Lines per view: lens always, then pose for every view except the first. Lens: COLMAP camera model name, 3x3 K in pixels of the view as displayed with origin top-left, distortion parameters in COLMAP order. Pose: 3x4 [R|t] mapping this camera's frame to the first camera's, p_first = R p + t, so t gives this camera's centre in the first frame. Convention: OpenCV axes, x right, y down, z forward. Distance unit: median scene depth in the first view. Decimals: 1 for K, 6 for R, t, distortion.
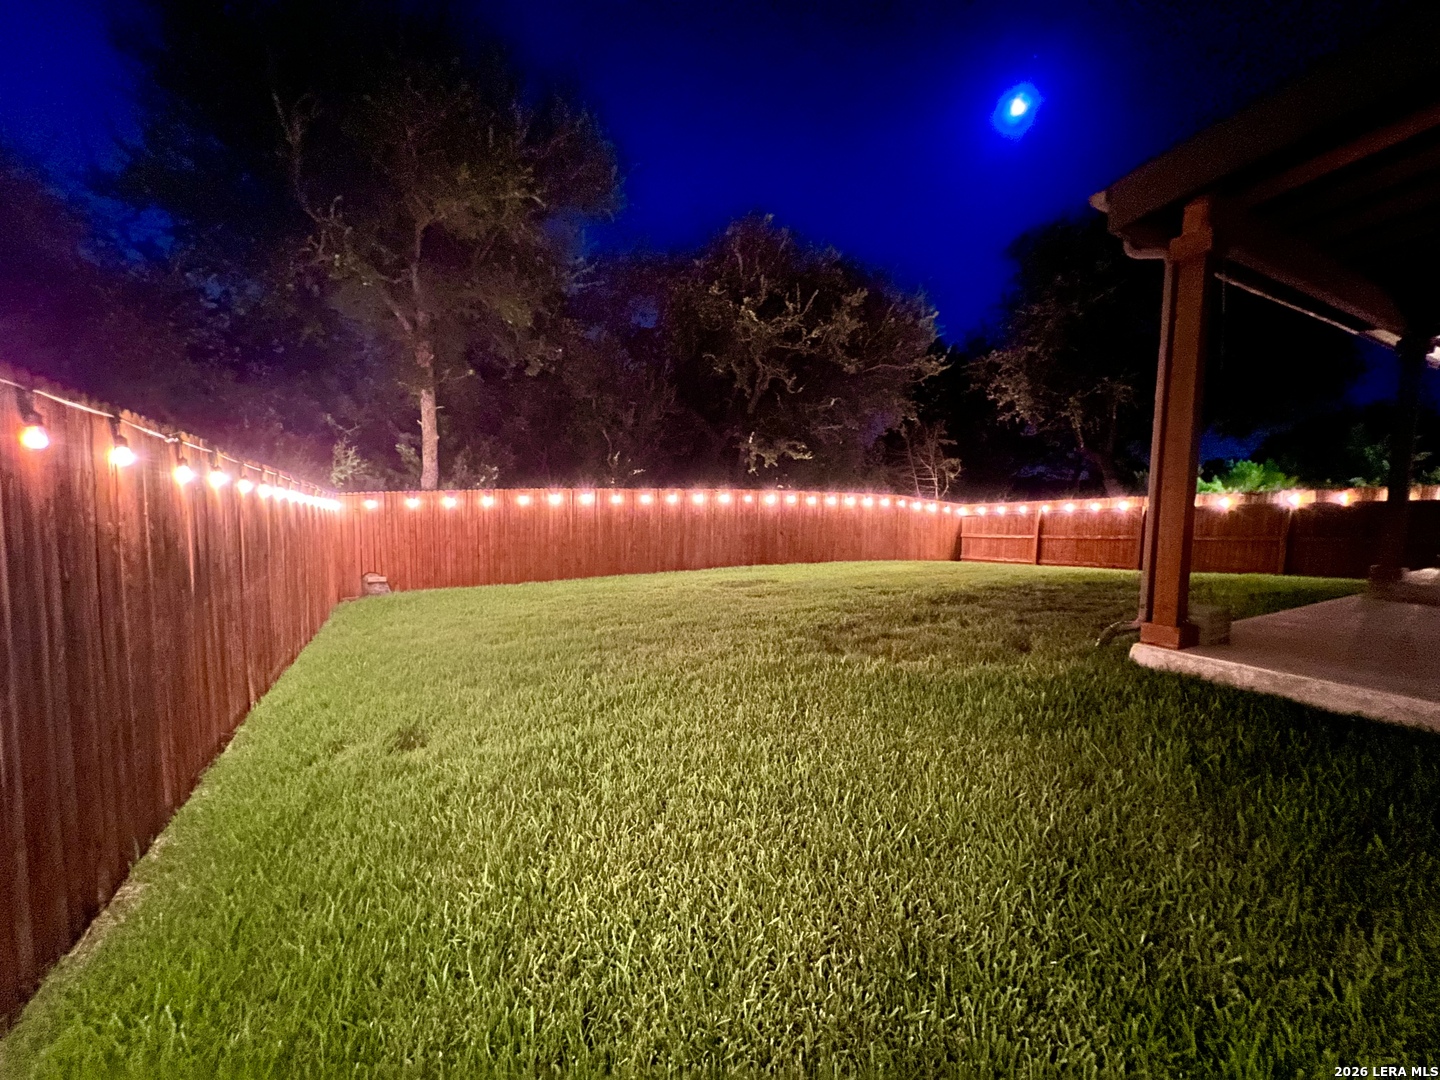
lens RADIAL K [[573.4, 0, 729.0], [0, 573.4, 539.5], [0, 0, 1]] dist [-0.001992, -0.000337]
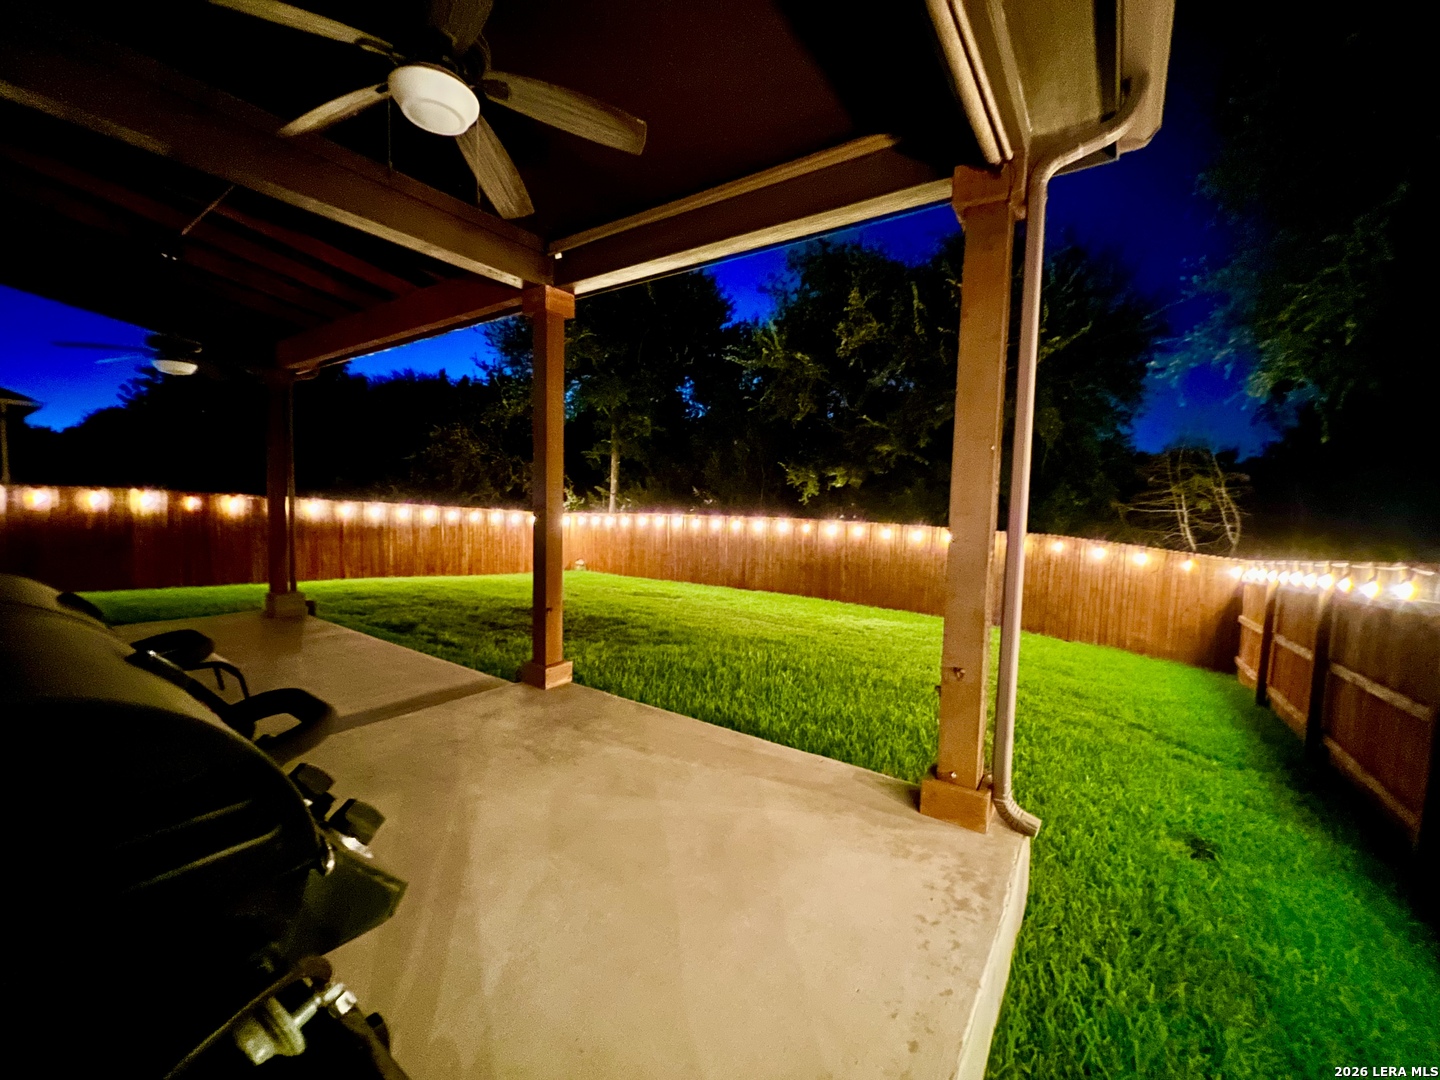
lens RADIAL K [[573.4, 0, 721.7], [0, 573.4, 542.8], [0, 0, 1]] dist [-0.001992, -0.000337]
pose [[0.444020, 0.063632, -0.893754, 0.872442], [-0.099412, 0.994815, 0.021439, -0.054312], [0.890485, 0.079330, 0.448044, 0.437607]]
